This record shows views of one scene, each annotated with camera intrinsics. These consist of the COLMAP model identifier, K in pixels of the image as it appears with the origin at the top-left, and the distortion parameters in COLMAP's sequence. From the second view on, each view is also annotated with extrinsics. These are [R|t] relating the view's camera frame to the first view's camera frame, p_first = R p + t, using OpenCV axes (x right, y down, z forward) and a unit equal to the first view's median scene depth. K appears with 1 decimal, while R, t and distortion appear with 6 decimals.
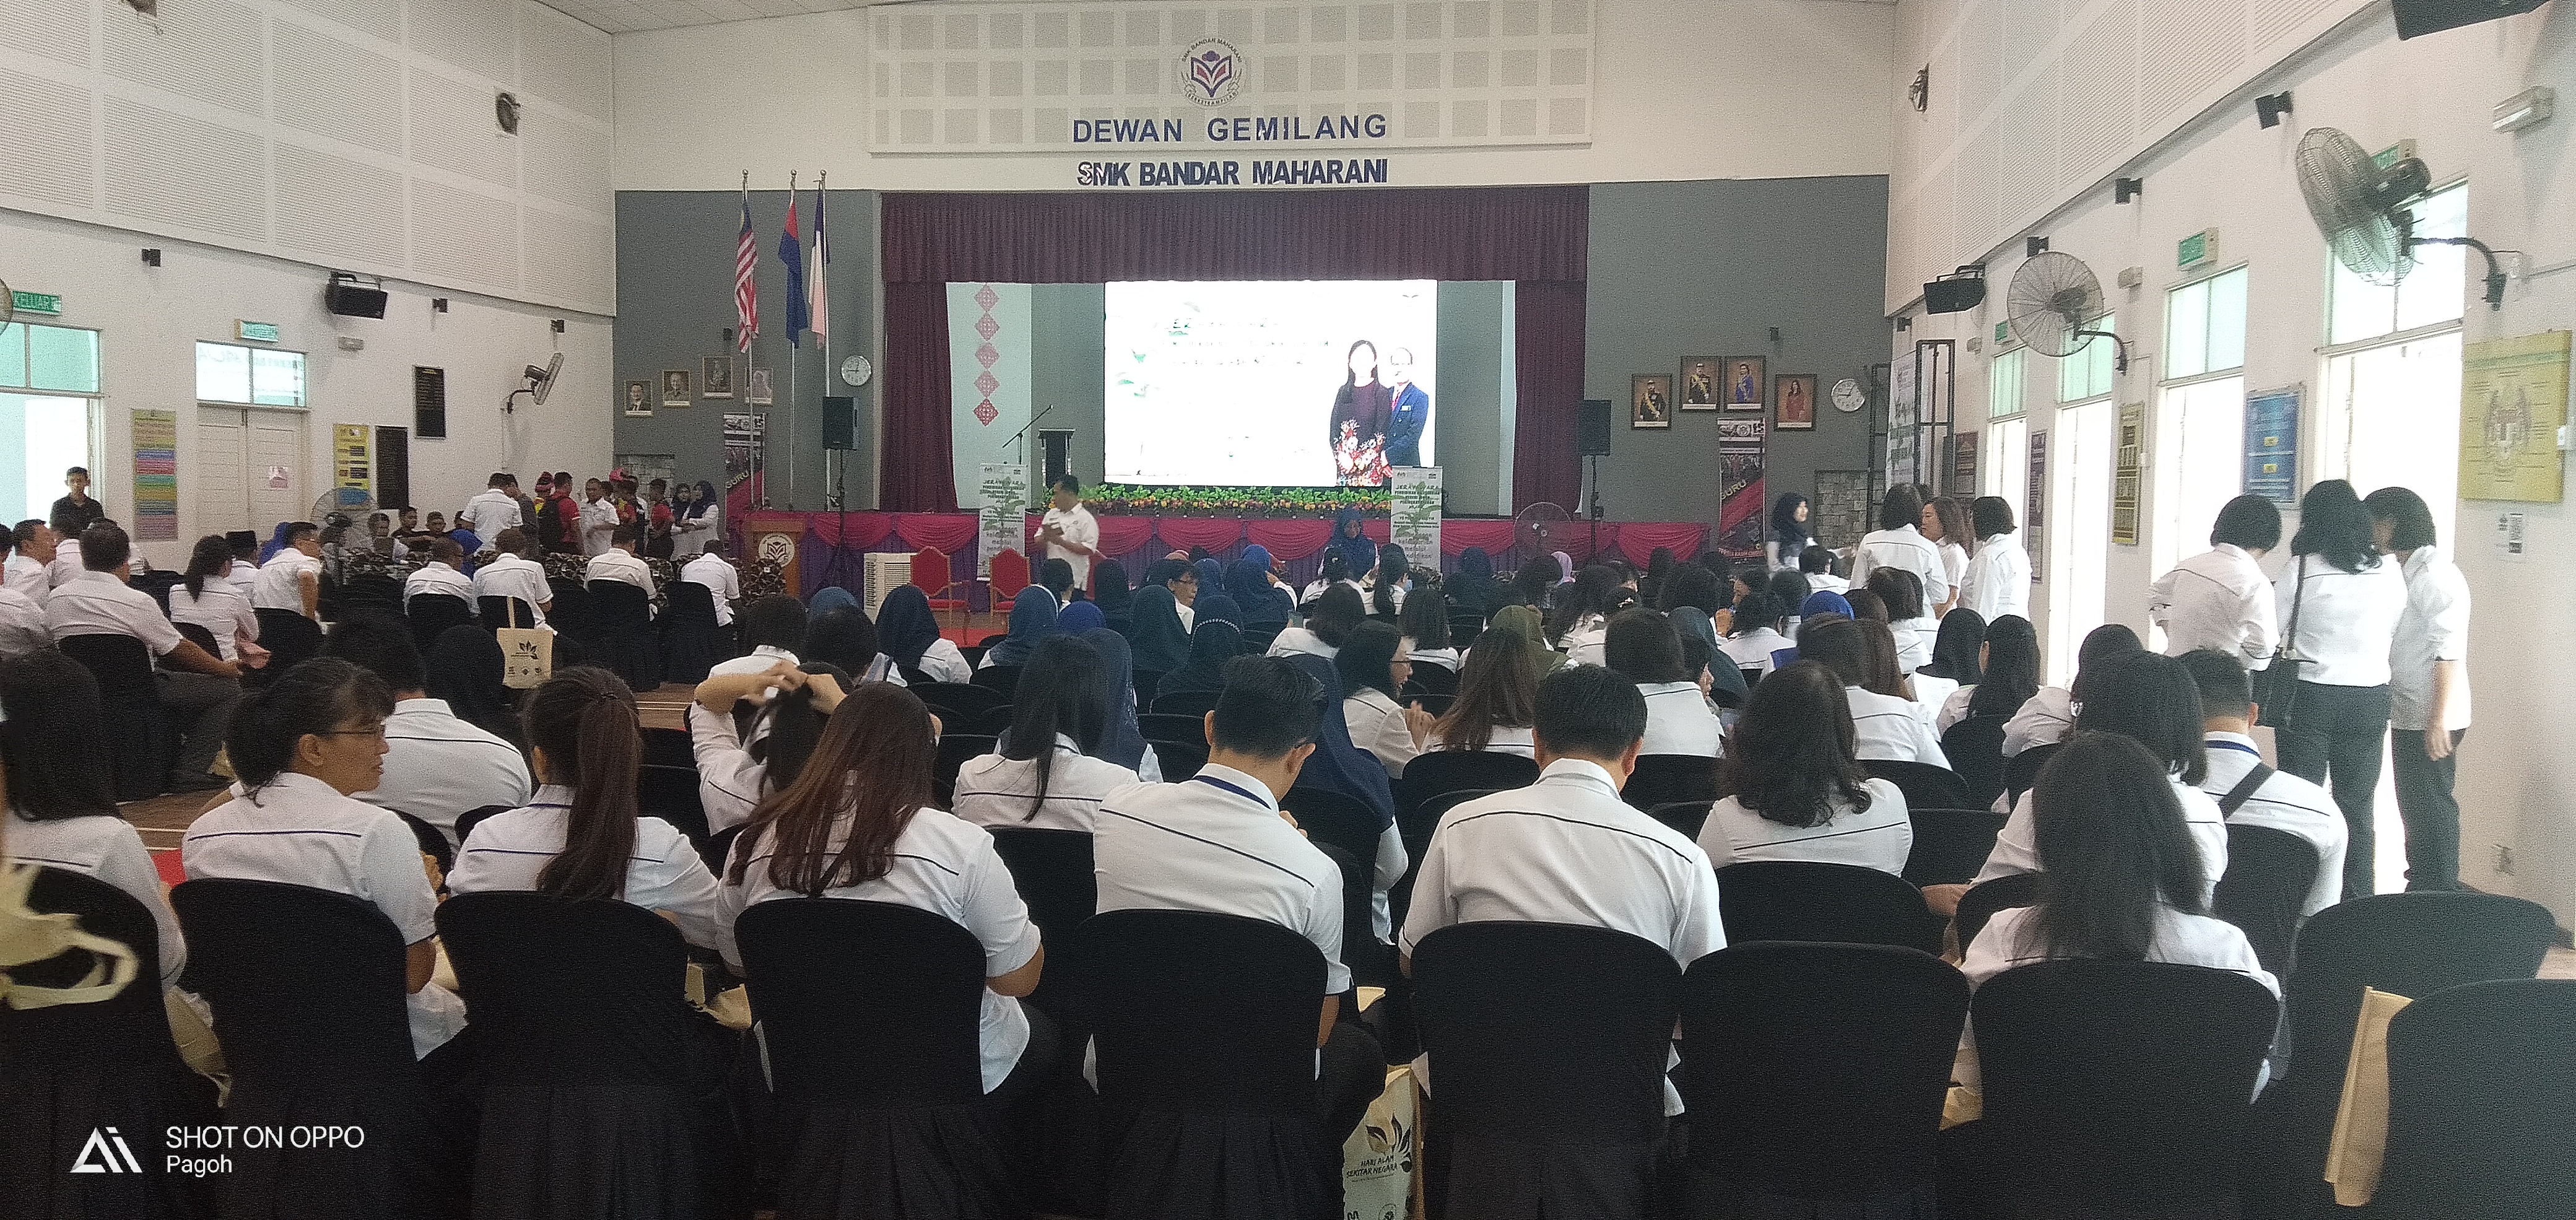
lens RADIAL K [[2160.4, 0, 1292.5], [0, 2160.4, 609.3], [0, 0, 1]] dist [0.127582, -0.027193]
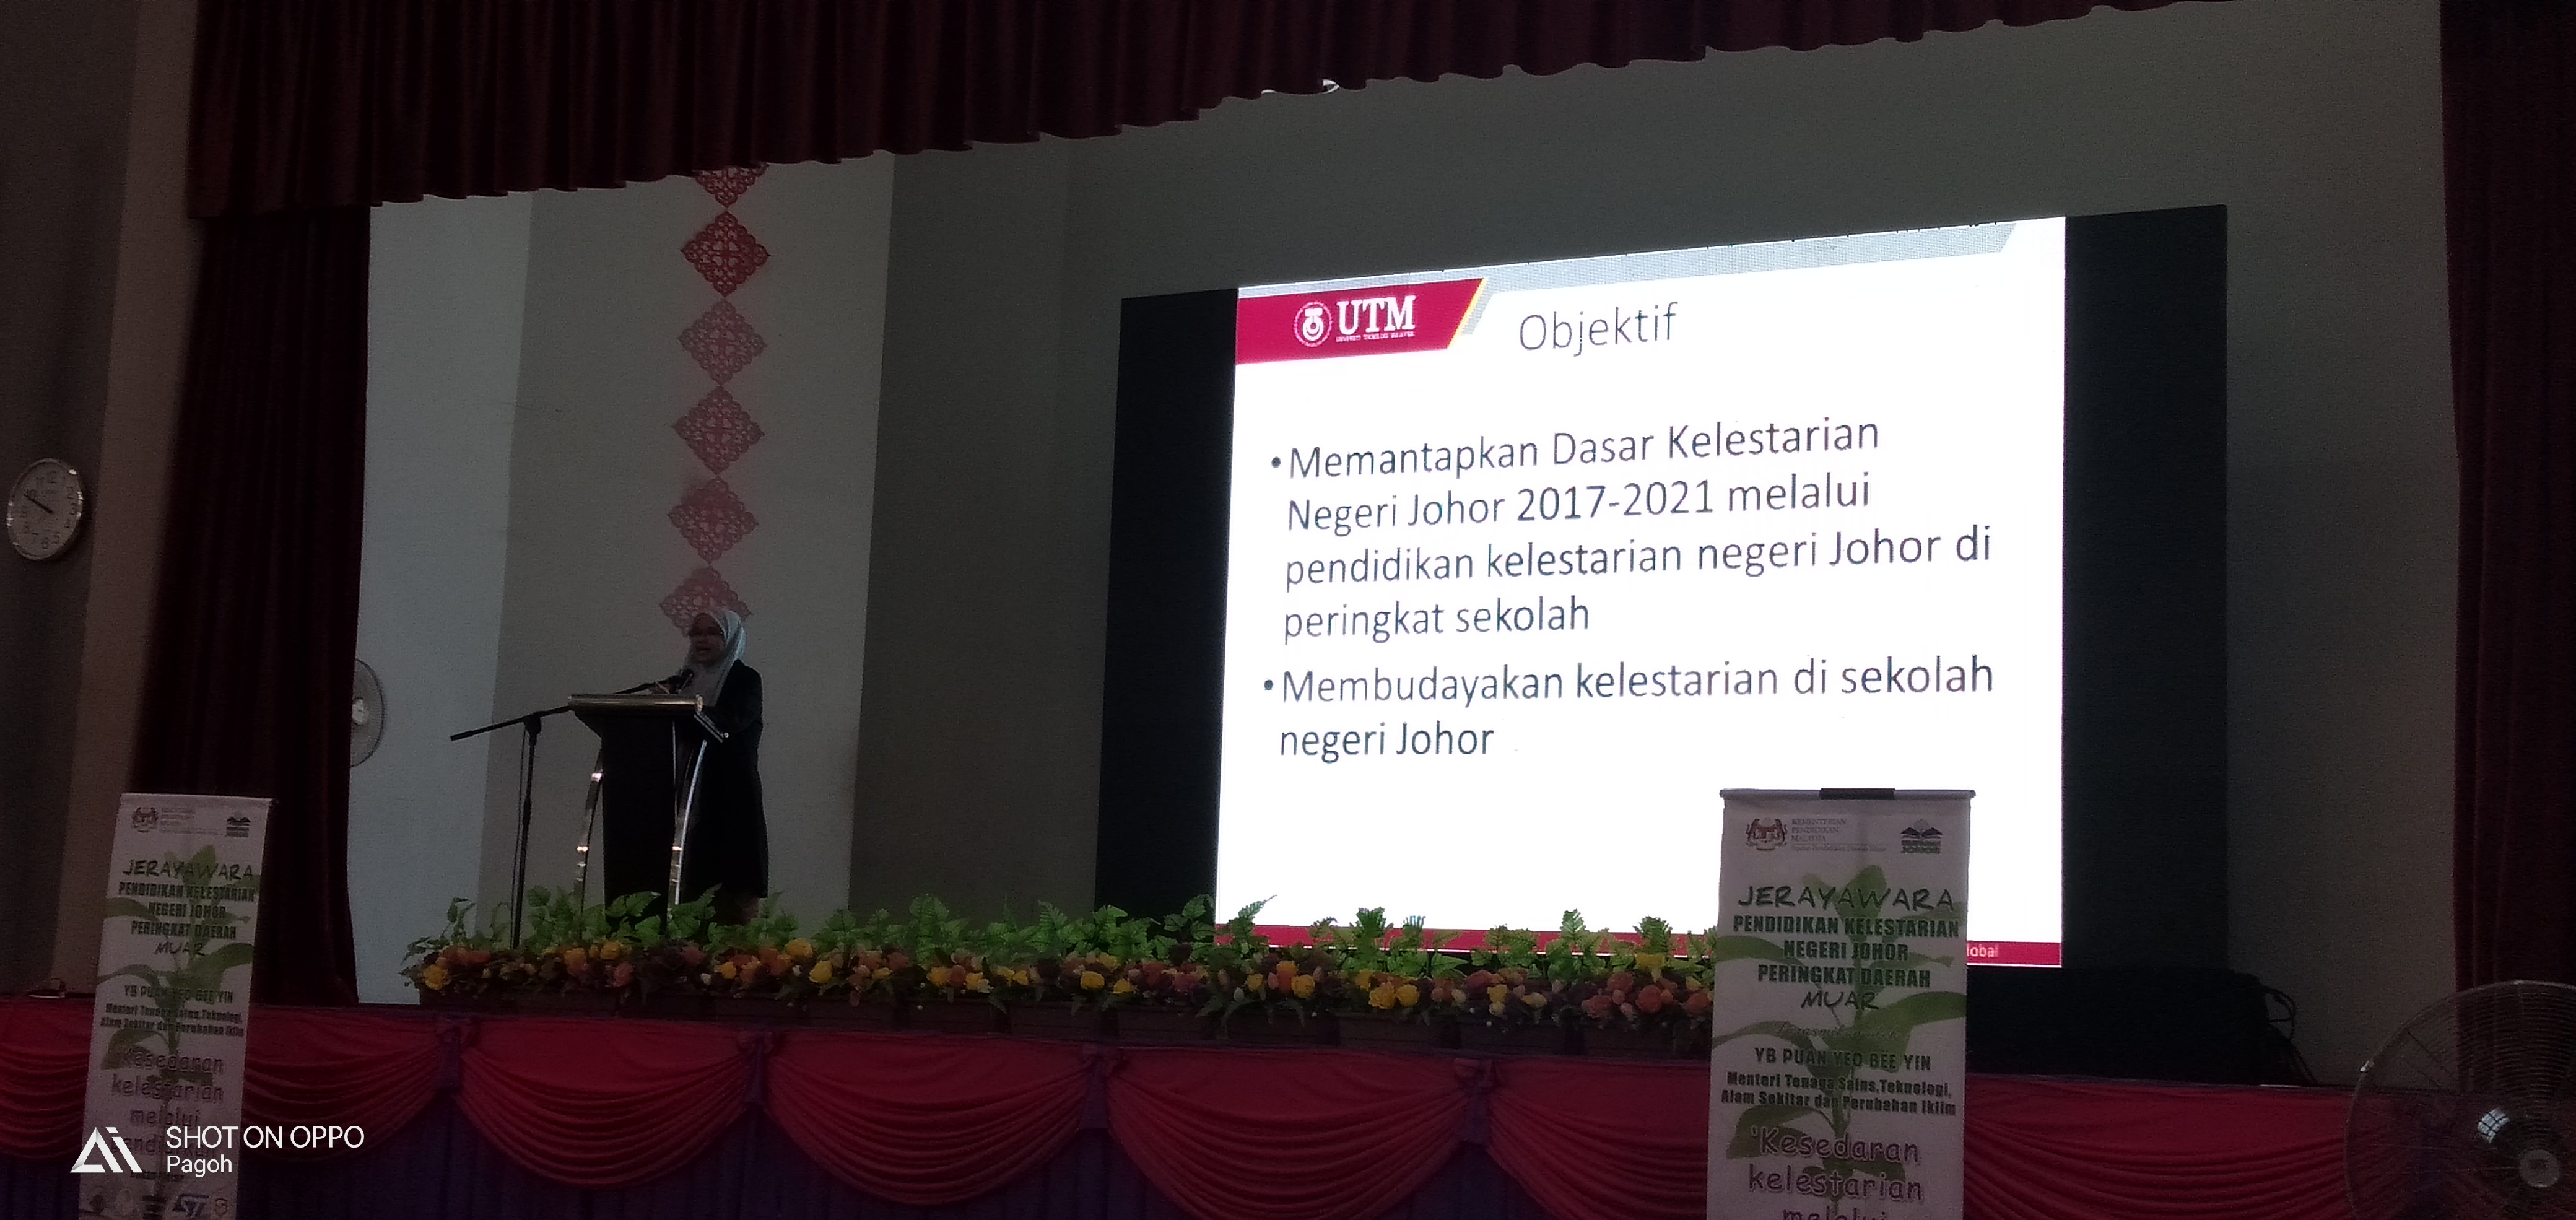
lens RADIAL K [[3053.9, 0, 1220.3], [0, 3053.9, 567.1], [0, 0, 1]] dist [-0.007337, 0.000000]
pose [[0.955655, -0.019025, -0.293873, 0.077851], [-0.042492, 0.978560, -0.201530, -0.026422], [0.291407, 0.205081, 0.934358, 0.681950]]
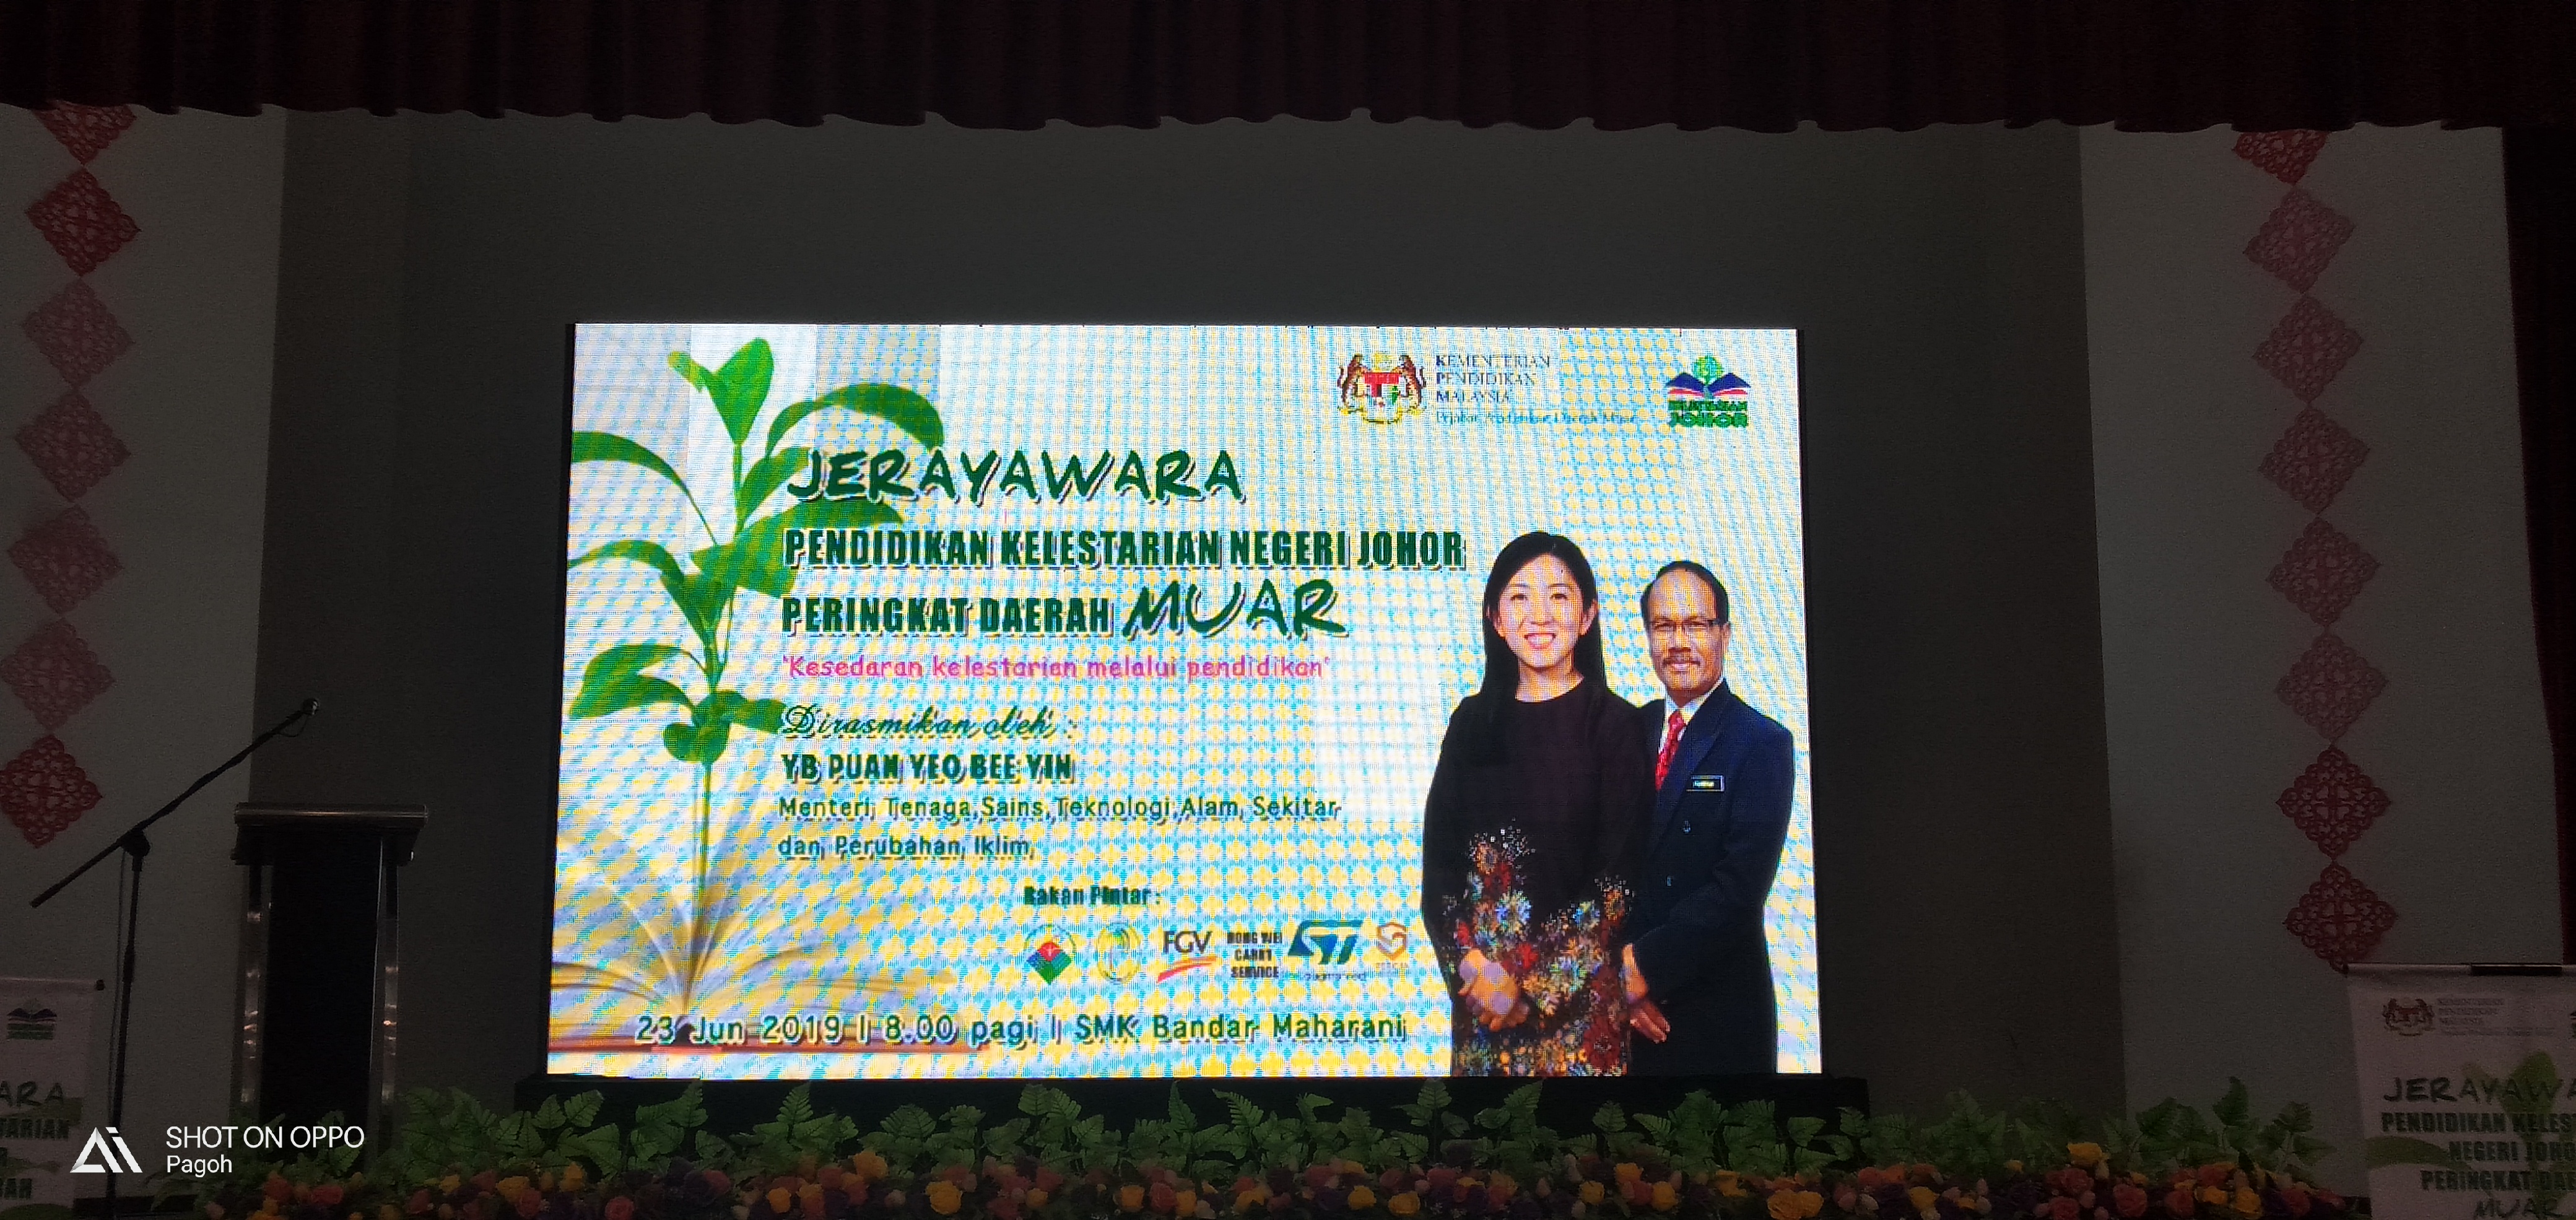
lens RADIAL K [[2856.7, 0, 1292.8], [0, 2856.7, 595.1], [0, 0, 1]] dist [0.039187, 0.000000]
pose [[0.982802, 0.018187, 0.183766, -0.072441], [0.022802, 0.975571, -0.218499, -0.044147], [-0.183251, 0.218931, 0.958378, 0.747539]]
